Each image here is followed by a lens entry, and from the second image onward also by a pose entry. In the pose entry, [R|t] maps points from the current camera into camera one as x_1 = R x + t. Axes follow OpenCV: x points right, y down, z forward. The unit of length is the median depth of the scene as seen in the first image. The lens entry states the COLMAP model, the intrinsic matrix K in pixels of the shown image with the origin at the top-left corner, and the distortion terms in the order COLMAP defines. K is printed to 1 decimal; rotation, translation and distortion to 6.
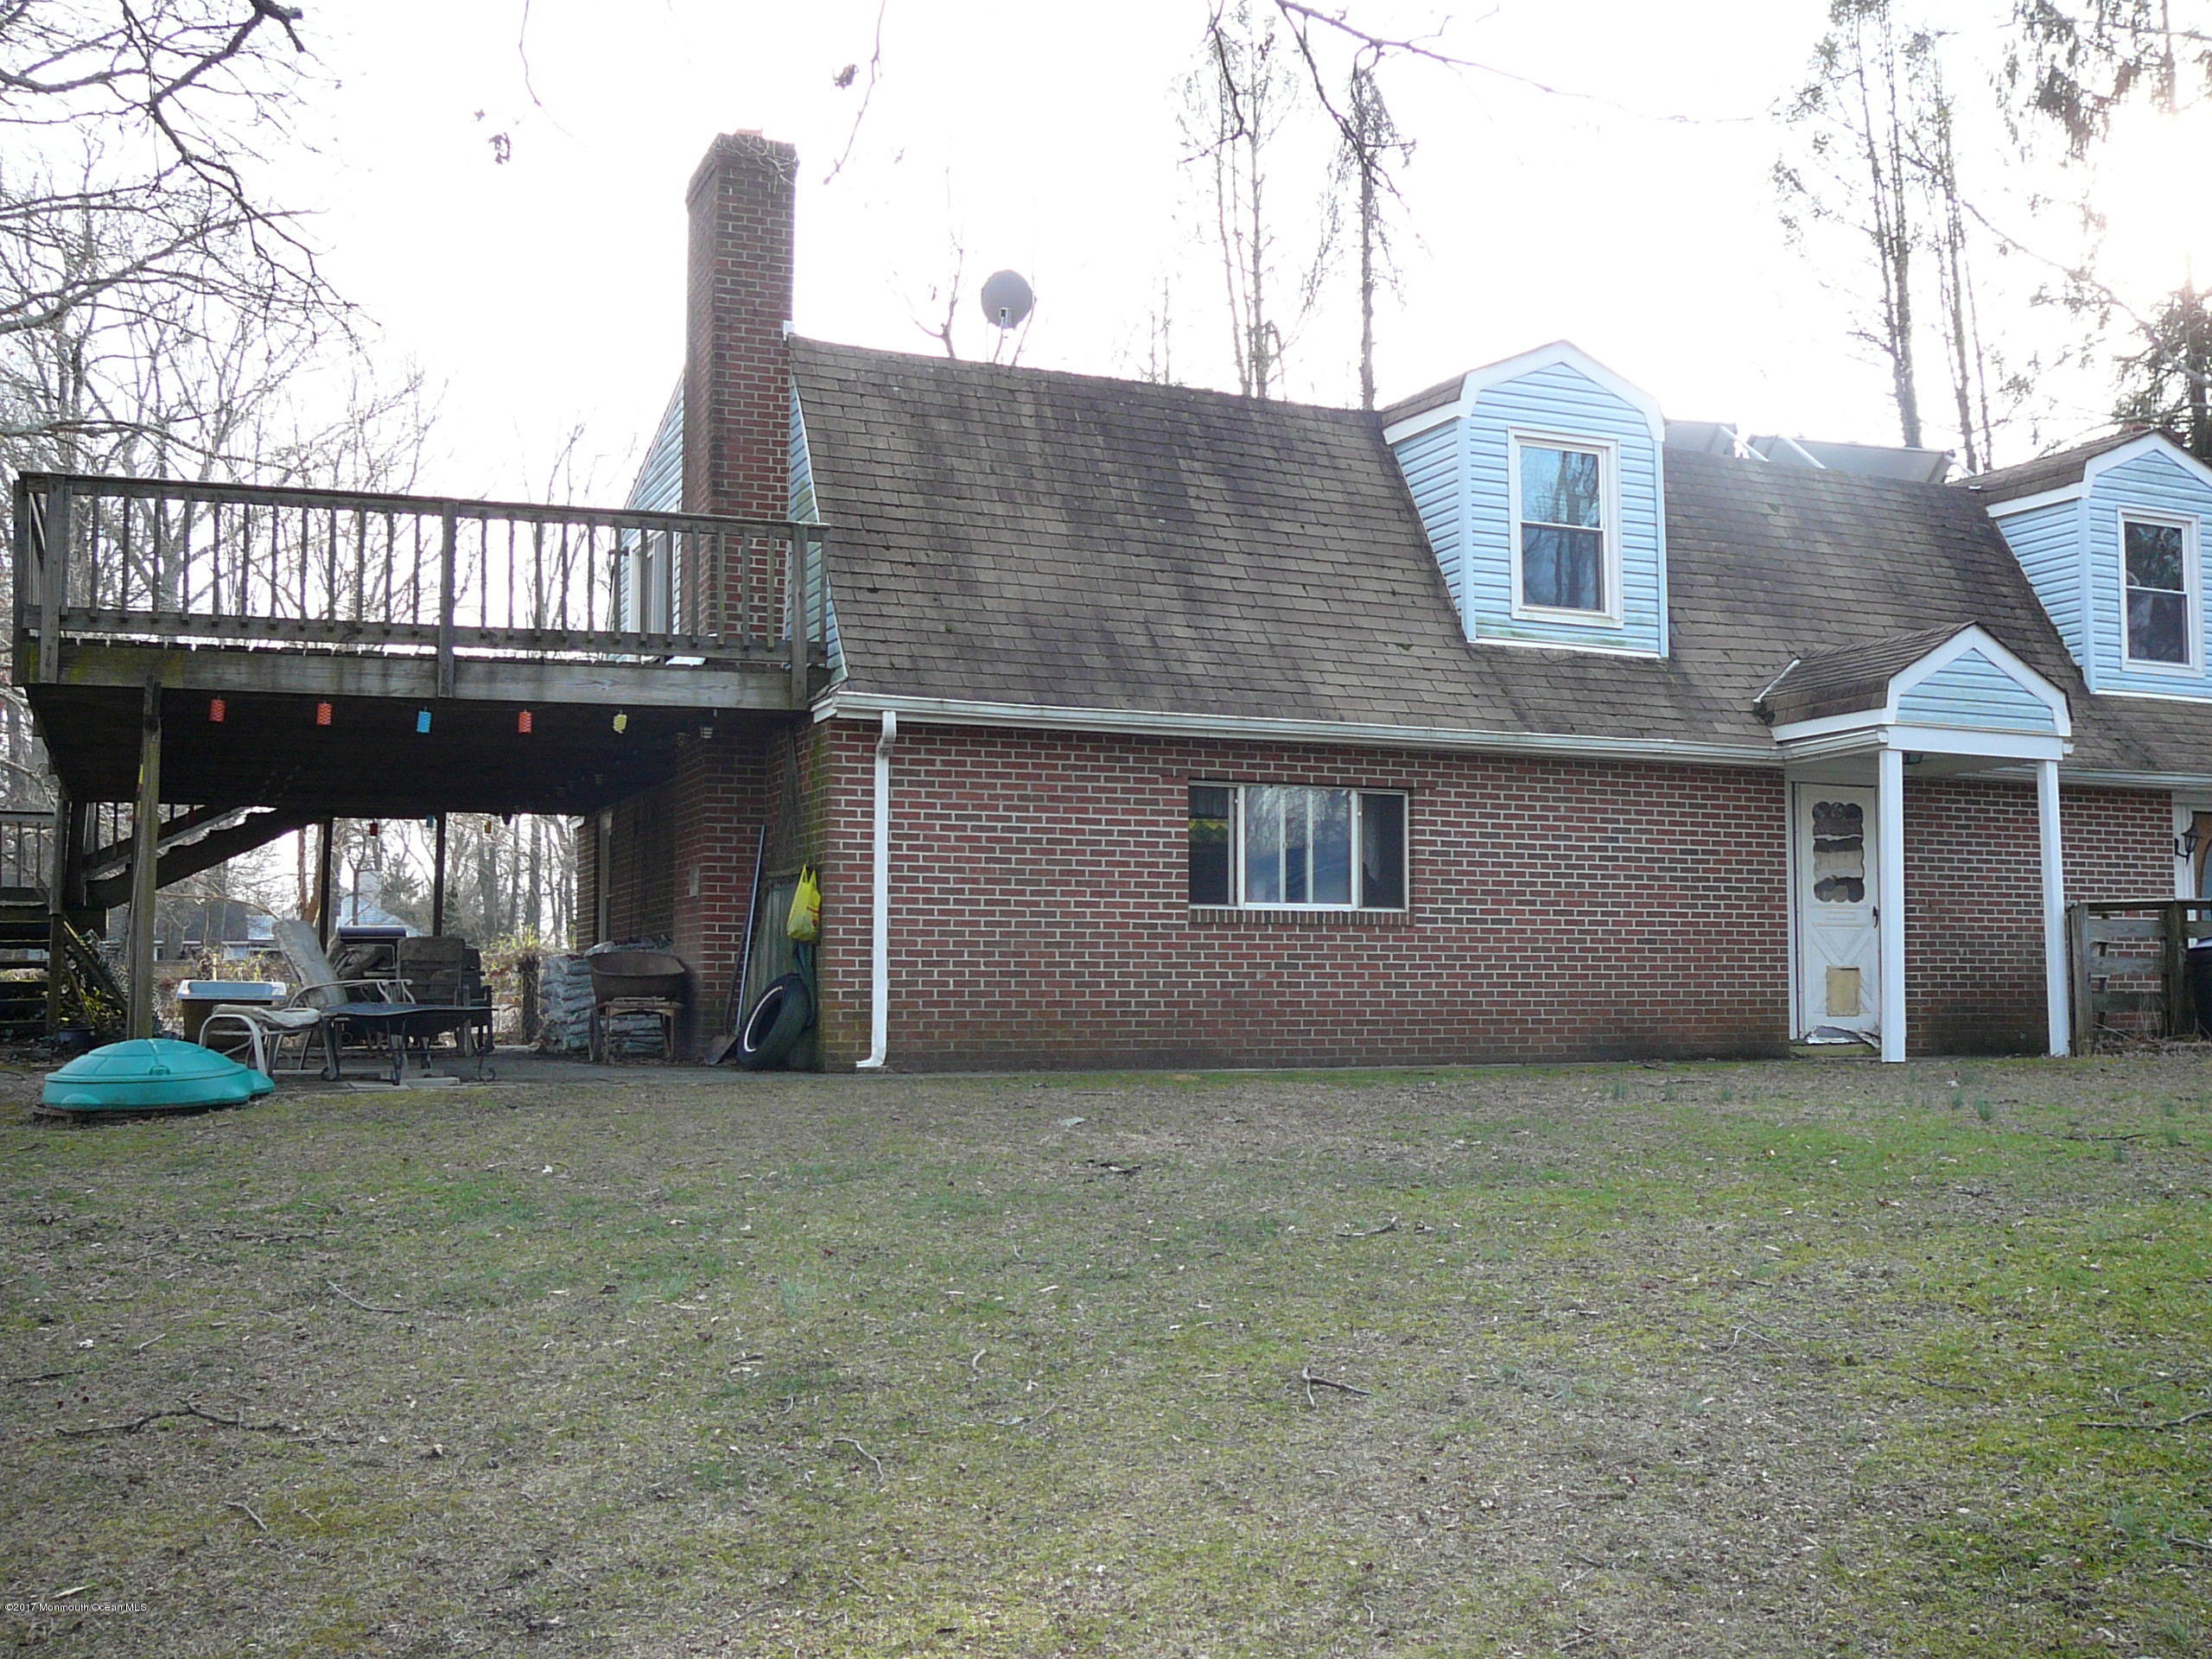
lens RADIAL K [[2242.8, 0, 1116.4], [0, 2242.8, 833.9], [0, 0, 1]] dist [-0.118444, 0.196860]
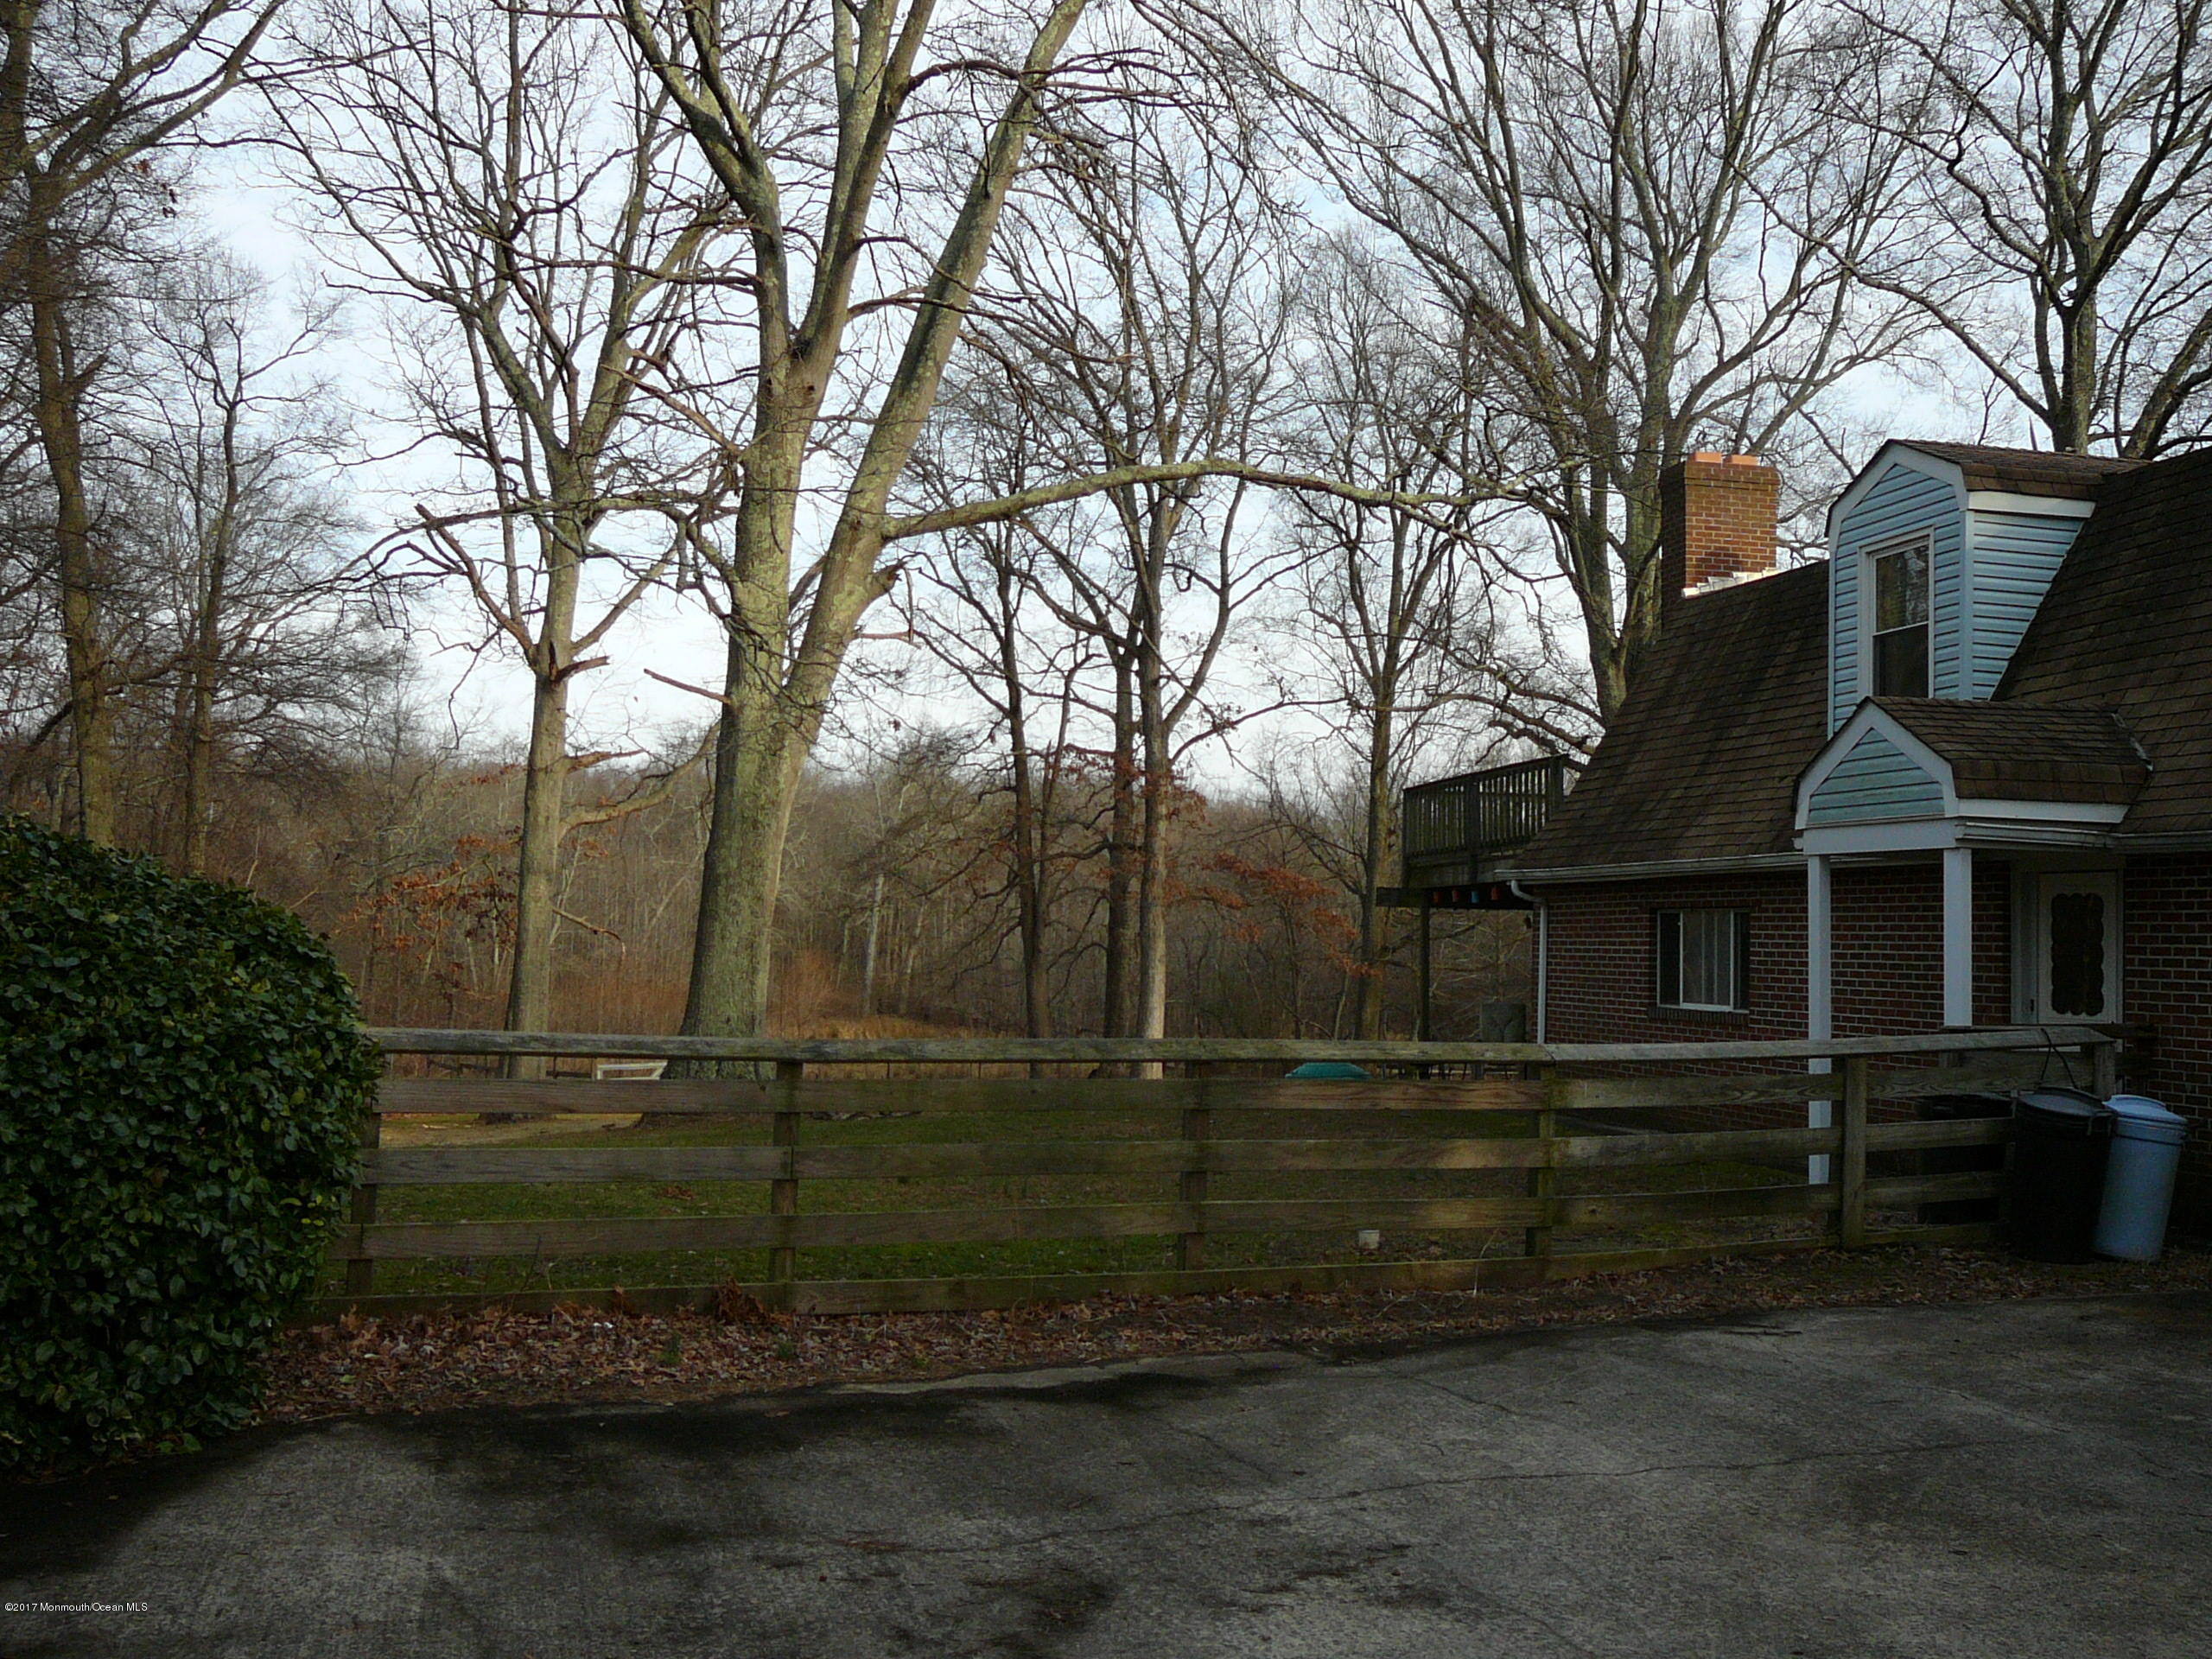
lens RADIAL K [[2242.8, 0, 1116.4], [0, 2242.8, 833.9], [0, 0, 1]] dist [-0.118444, 0.196860]
pose [[-0.189605, -0.047619, -0.980705, 1.183482], [0.053442, 0.996842, -0.058735, -0.007053], [0.980405, -0.063548, -0.186461, 0.799601]]
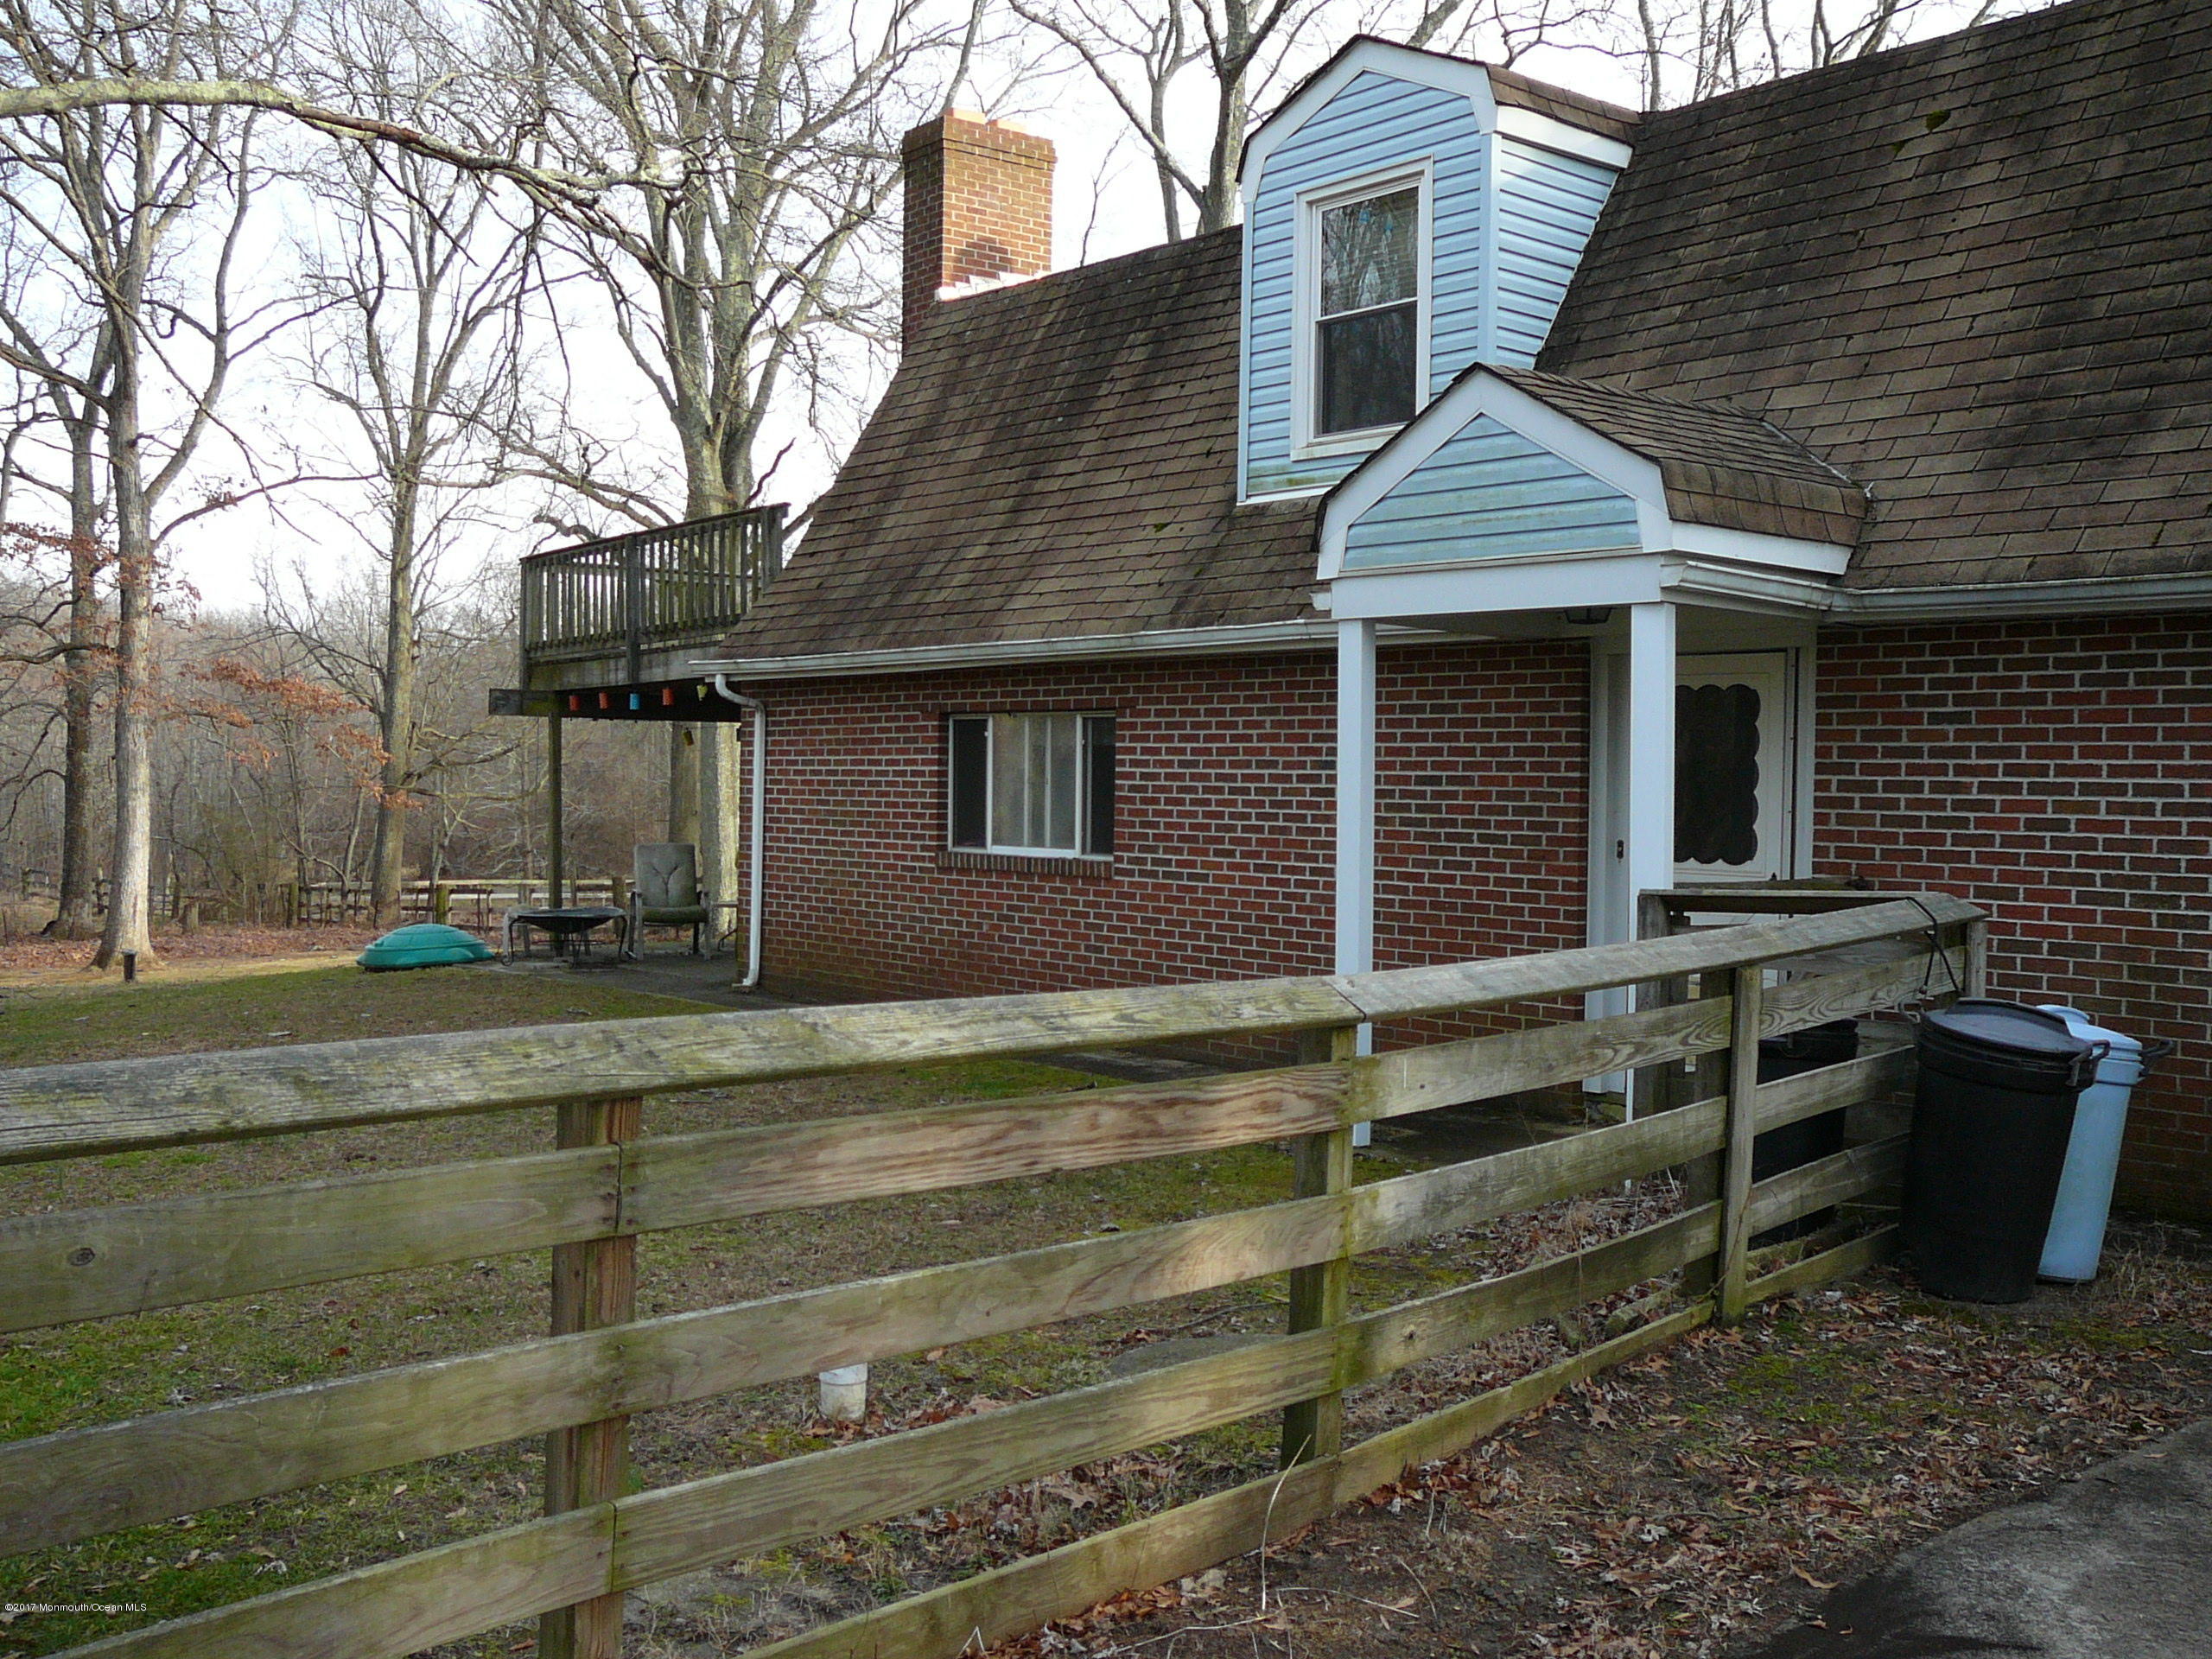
lens RADIAL K [[2242.8, 0, 1116.4], [0, 2242.8, 833.9], [0, 0, 1]] dist [-0.118444, 0.196860]
pose [[0.252403, 0.028072, -0.967215, 0.821548], [0.055475, 0.997515, 0.043428, -0.009316], [0.966031, -0.064618, 0.250218, 0.708978]]
